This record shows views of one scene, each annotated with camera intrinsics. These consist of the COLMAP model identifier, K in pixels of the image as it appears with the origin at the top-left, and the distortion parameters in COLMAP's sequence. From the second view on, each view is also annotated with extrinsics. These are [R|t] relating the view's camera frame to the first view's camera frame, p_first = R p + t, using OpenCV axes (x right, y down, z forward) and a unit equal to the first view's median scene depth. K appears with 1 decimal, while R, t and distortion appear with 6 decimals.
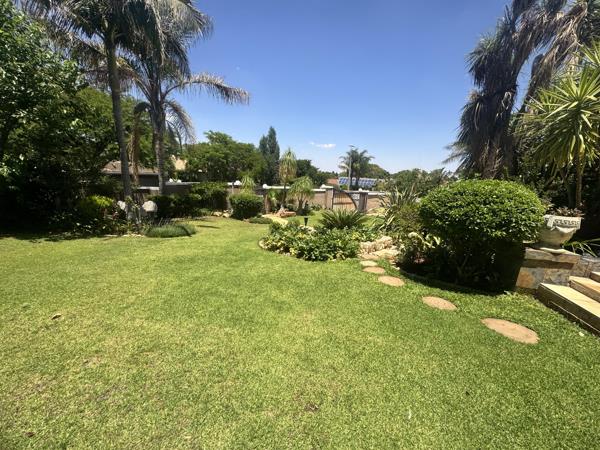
lens RADIAL K [[238.7, 0, 300.0], [0, 238.7, 225.0], [0, 0, 1]] dist [-0.000231, -0.000033]
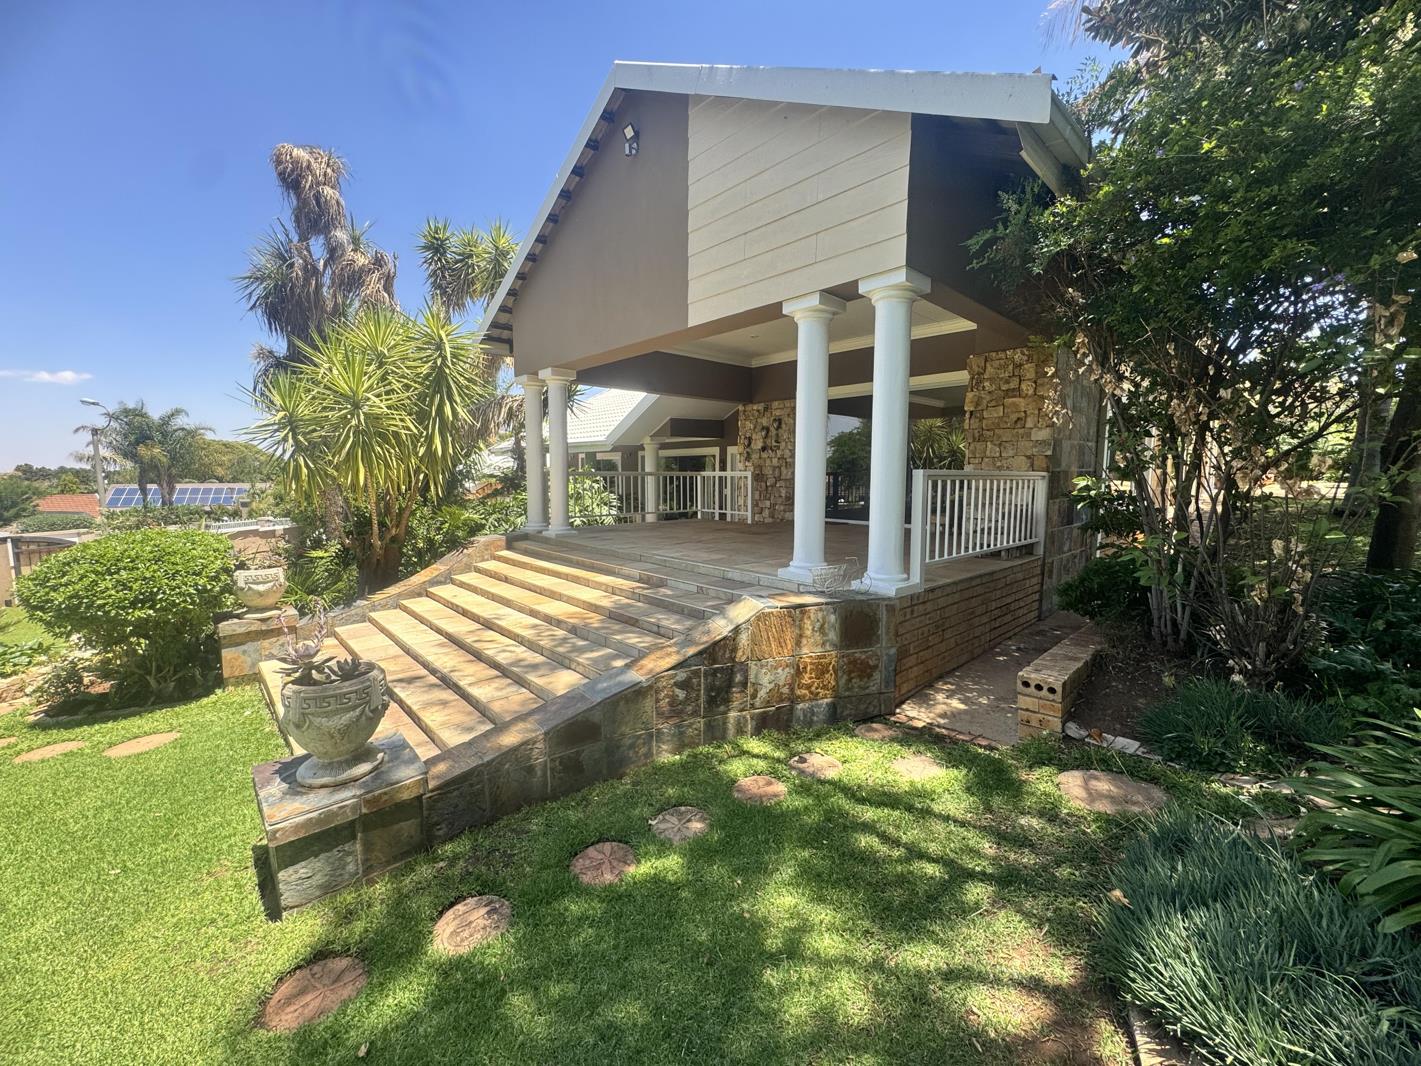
lens RADIAL K [[565.3, 0, 710.5], [0, 565.3, 533.0], [0, 0, 1]] dist [-0.000231, -0.000033]
pose [[0.586151, -0.138698, 0.798242, 0.482596], [0.201220, 0.979290, 0.022399, 0.092676], [-0.784817, 0.147493, 0.601921, -1.171848]]
